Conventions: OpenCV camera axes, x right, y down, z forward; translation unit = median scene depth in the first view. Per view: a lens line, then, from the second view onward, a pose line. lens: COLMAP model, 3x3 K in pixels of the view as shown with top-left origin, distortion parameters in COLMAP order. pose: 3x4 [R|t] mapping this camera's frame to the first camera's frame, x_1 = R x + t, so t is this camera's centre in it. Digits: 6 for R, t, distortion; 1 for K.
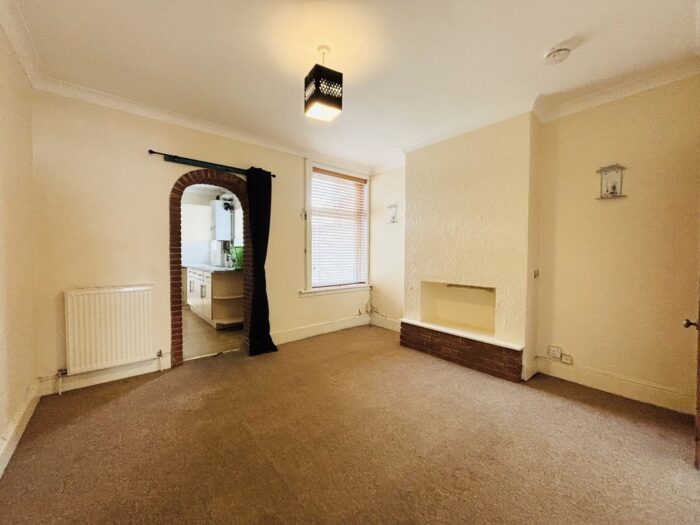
lens RADIAL K [[280.6, 0, 350.1], [0, 280.6, 258.6], [0, 0, 1]] dist [0.000963, 0.000146]
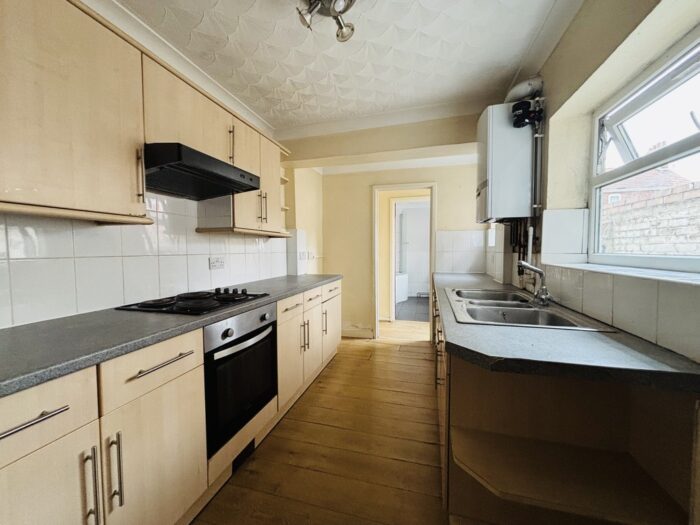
lens RADIAL K [[280.6, 0, 349.6], [0, 280.6, 262.4], [0, 0, 1]] dist [0.000963, 0.000146]
pose [[0.546848, 0.026898, -0.836800, -0.260399], [-0.010191, 0.999624, 0.025472, -0.015966], [0.837170, -0.005401, 0.546916, 0.632036]]
